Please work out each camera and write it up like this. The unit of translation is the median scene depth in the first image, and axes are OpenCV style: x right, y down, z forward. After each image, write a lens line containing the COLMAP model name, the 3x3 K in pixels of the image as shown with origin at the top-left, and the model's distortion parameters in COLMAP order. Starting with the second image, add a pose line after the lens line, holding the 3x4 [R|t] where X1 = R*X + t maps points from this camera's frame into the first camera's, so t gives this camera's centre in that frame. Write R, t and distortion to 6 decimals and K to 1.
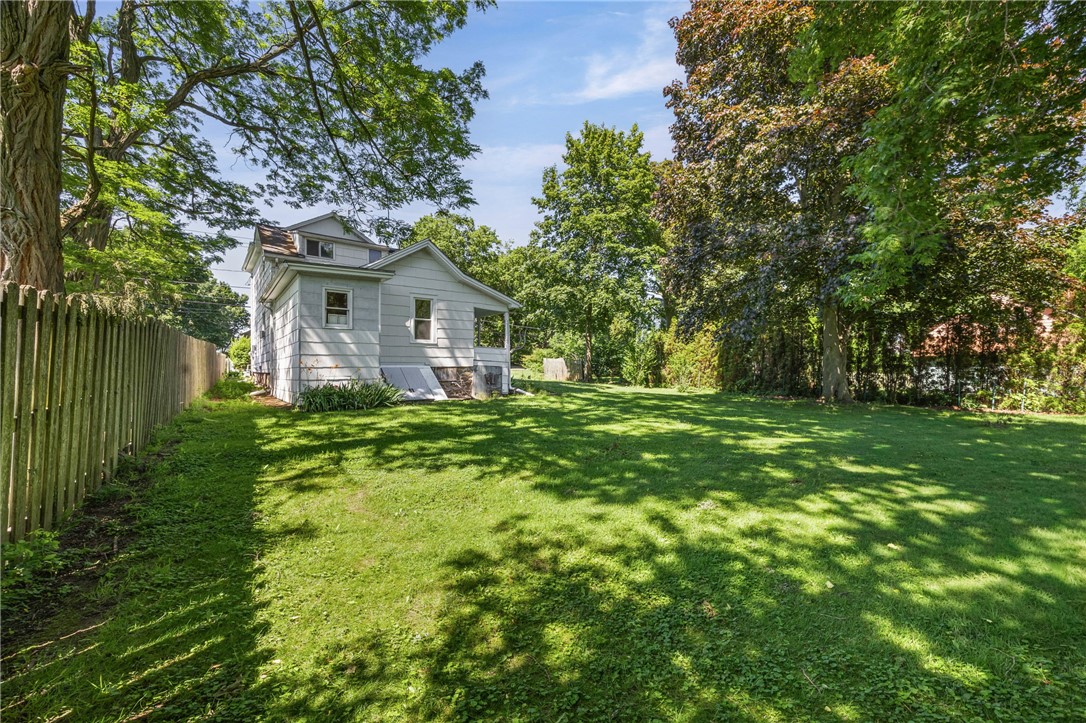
lens RADIAL K [[421.1, 0, 543.6], [0, 421.1, 352.2], [0, 0, 1]] dist [0.003047, 0.000178]
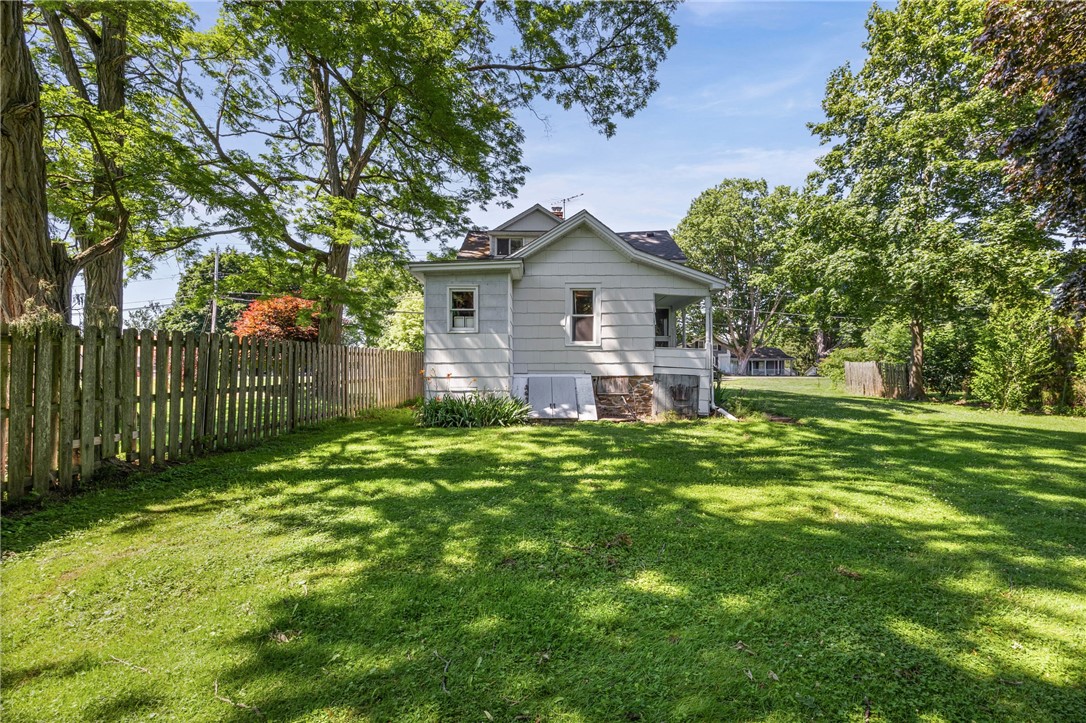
lens RADIAL K [[495.1, 0, 543.0], [0, 495.1, 367.3], [0, 0, 1]] dist [-0.005726, 0.000110]
pose [[0.803614, -0.008093, -0.595096, 0.187047], [0.020642, 0.999685, 0.014281, 0.003486], [0.594793, -0.023760, 0.803528, 0.193919]]
